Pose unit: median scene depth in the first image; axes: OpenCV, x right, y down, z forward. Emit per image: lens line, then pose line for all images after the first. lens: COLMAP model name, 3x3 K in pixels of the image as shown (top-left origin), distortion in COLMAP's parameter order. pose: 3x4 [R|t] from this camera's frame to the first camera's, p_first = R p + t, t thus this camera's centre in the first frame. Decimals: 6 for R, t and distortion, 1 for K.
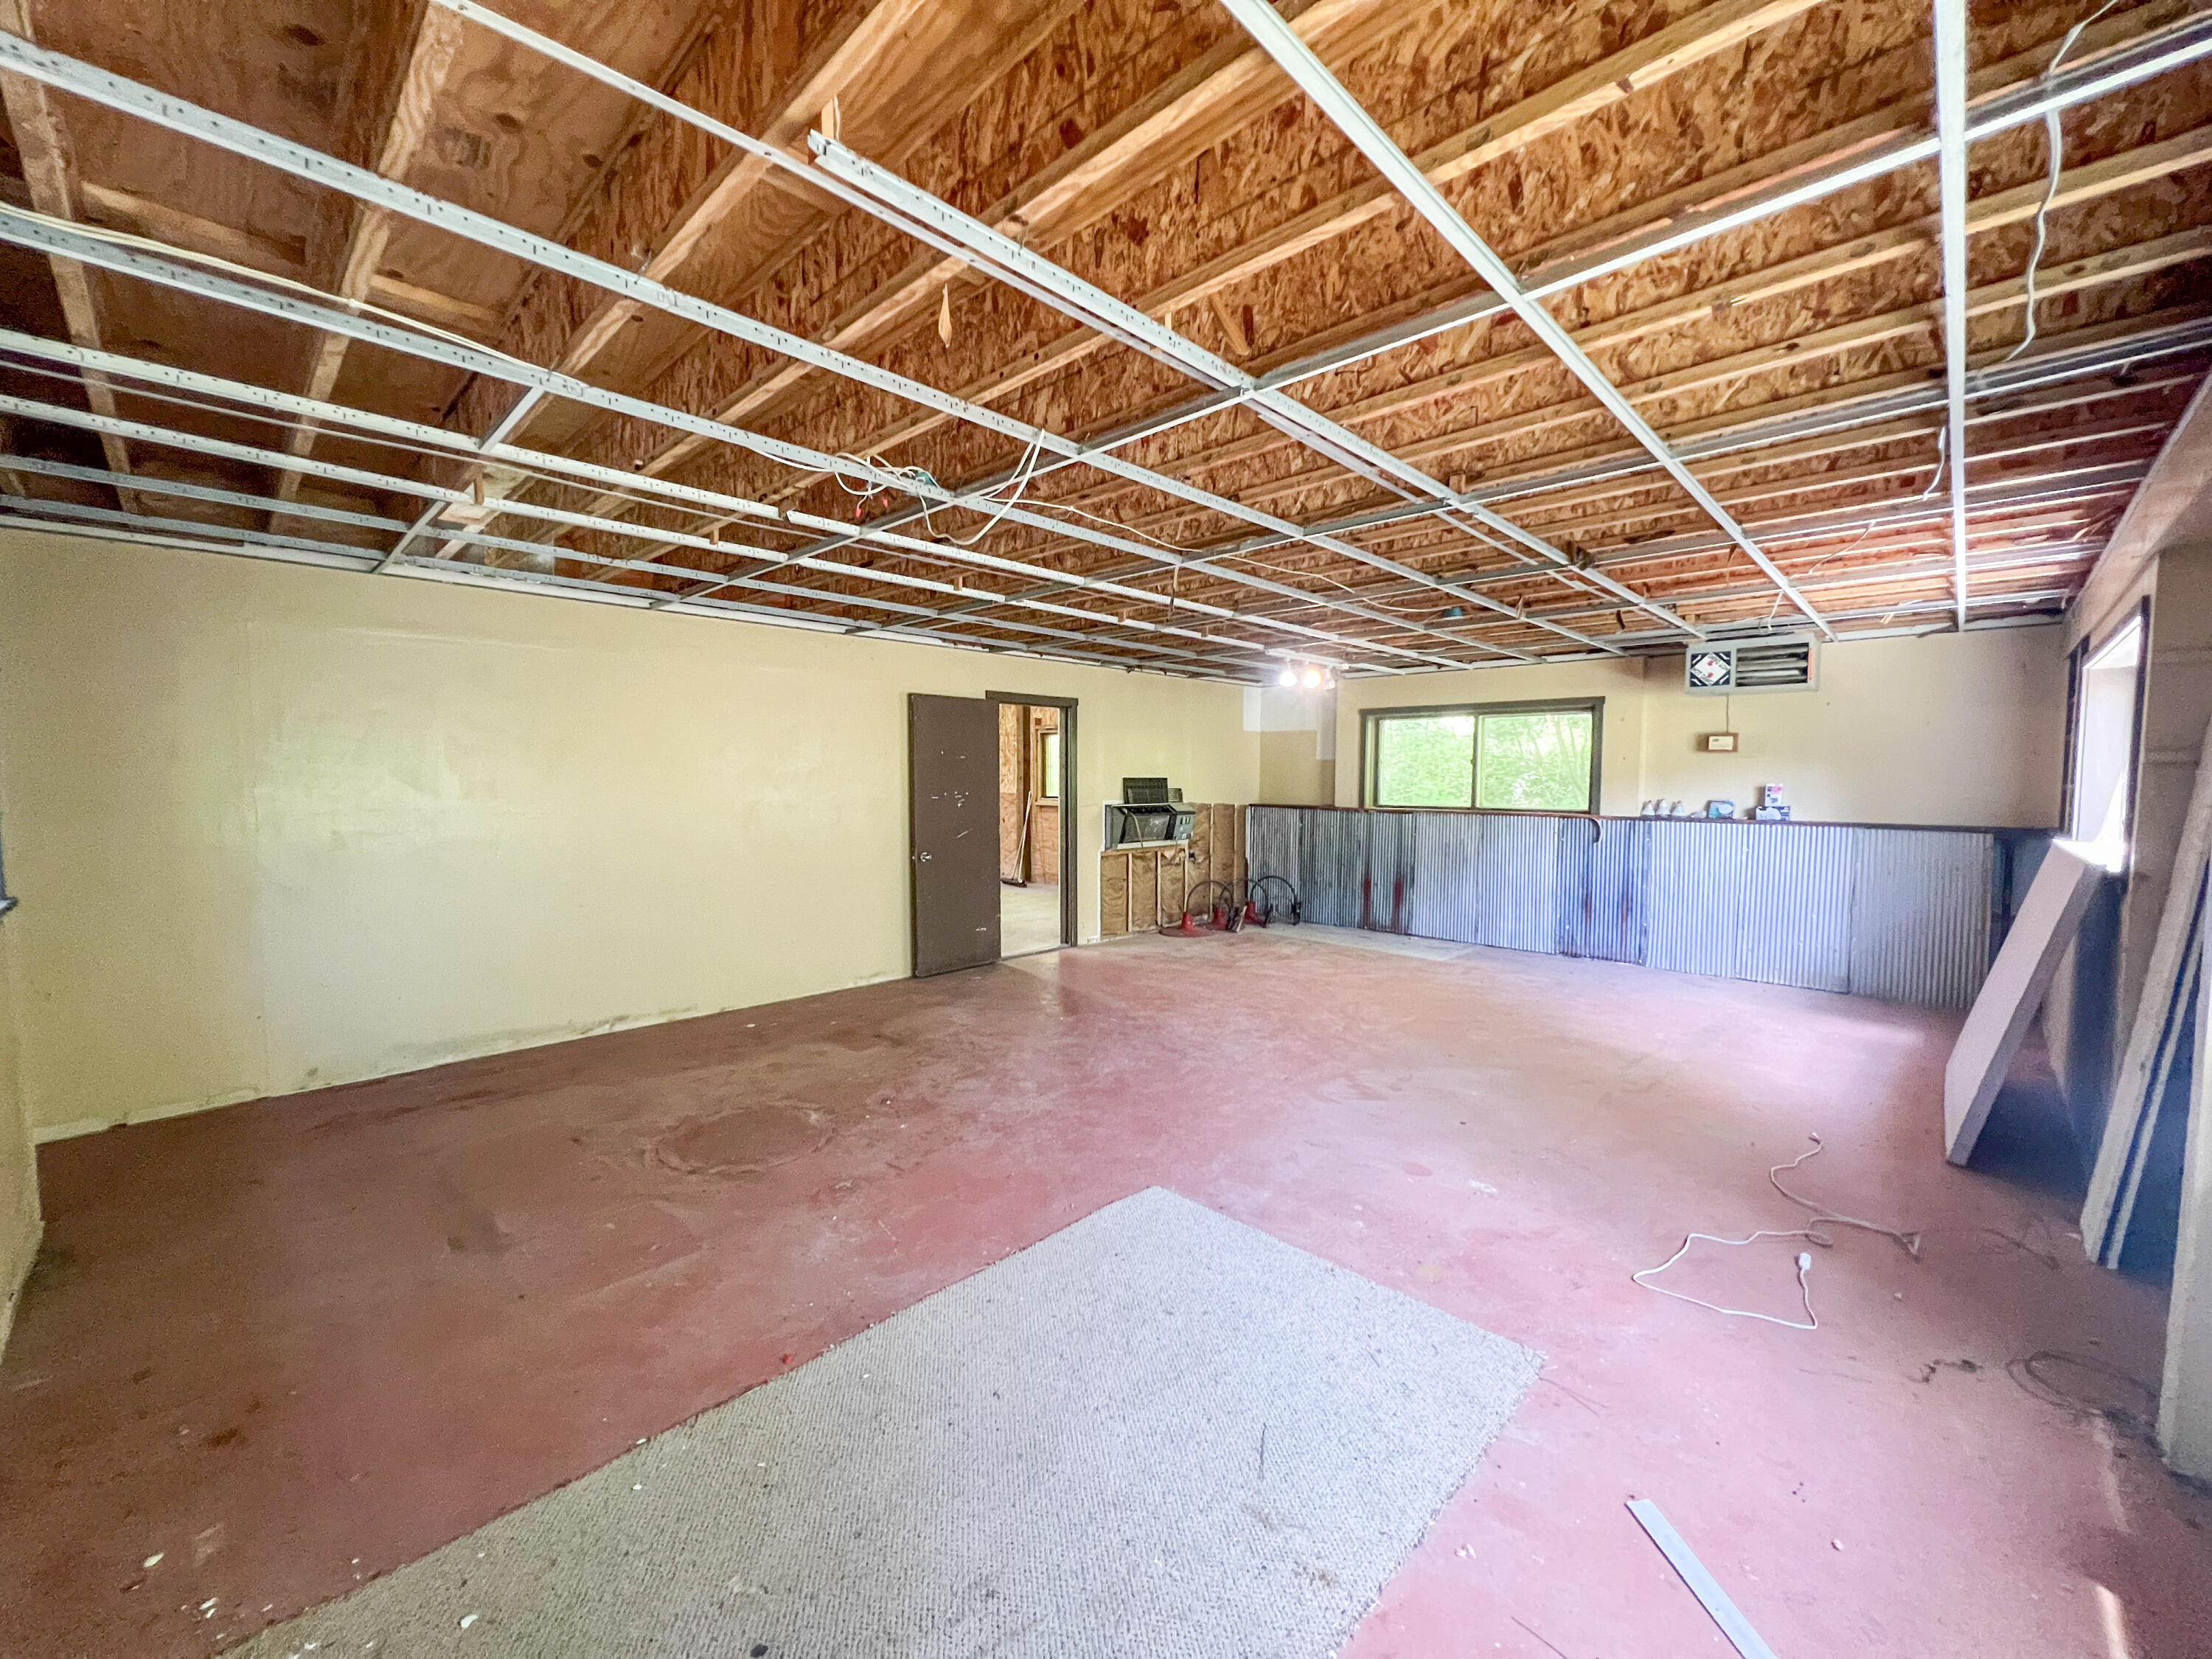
lens RADIAL K [[879.8, 0, 1099.2], [0, 879.8, 827.8], [0, 0, 1]] dist [0.006971, 0.000143]
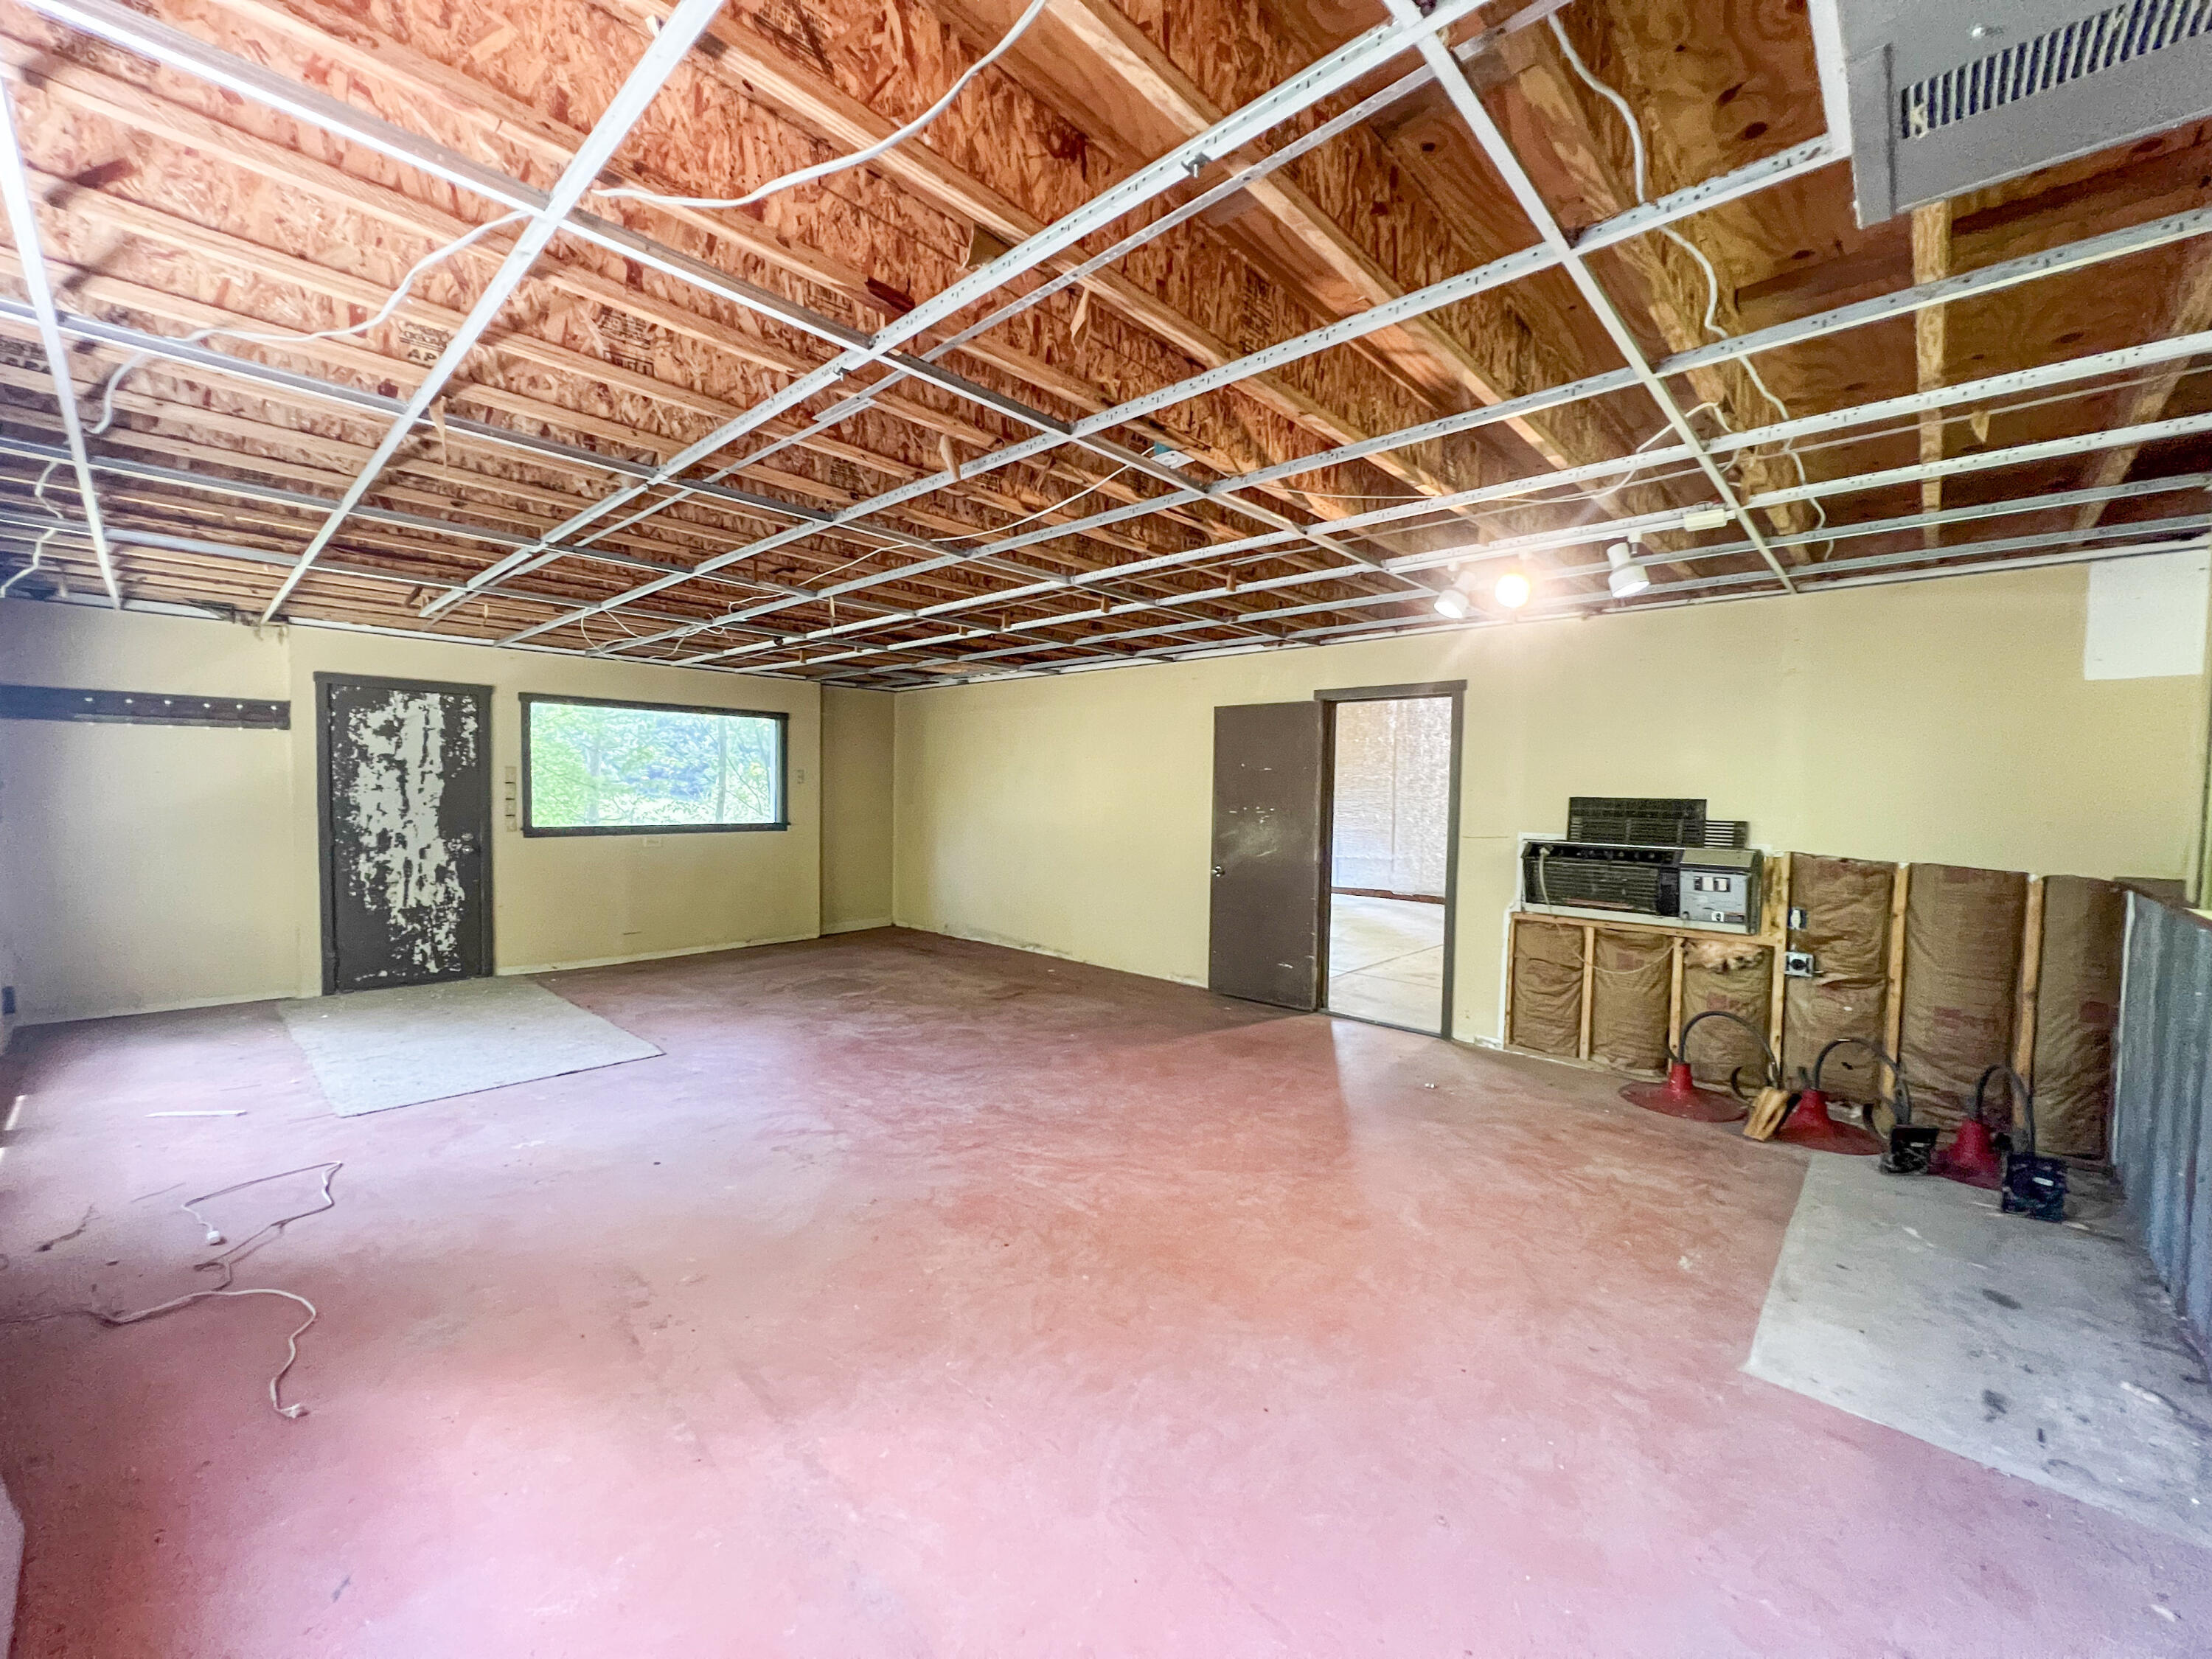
lens RADIAL K [[879.8, 0, 1099.2], [0, 879.8, 831.2], [0, 0, 1]] dist [0.006971, 0.000143]
pose [[0.020588, 0.044405, -0.998801, 0.995659], [-0.076071, 0.996187, 0.042721, -0.056520], [0.996890, 0.075100, 0.023888, 1.071249]]
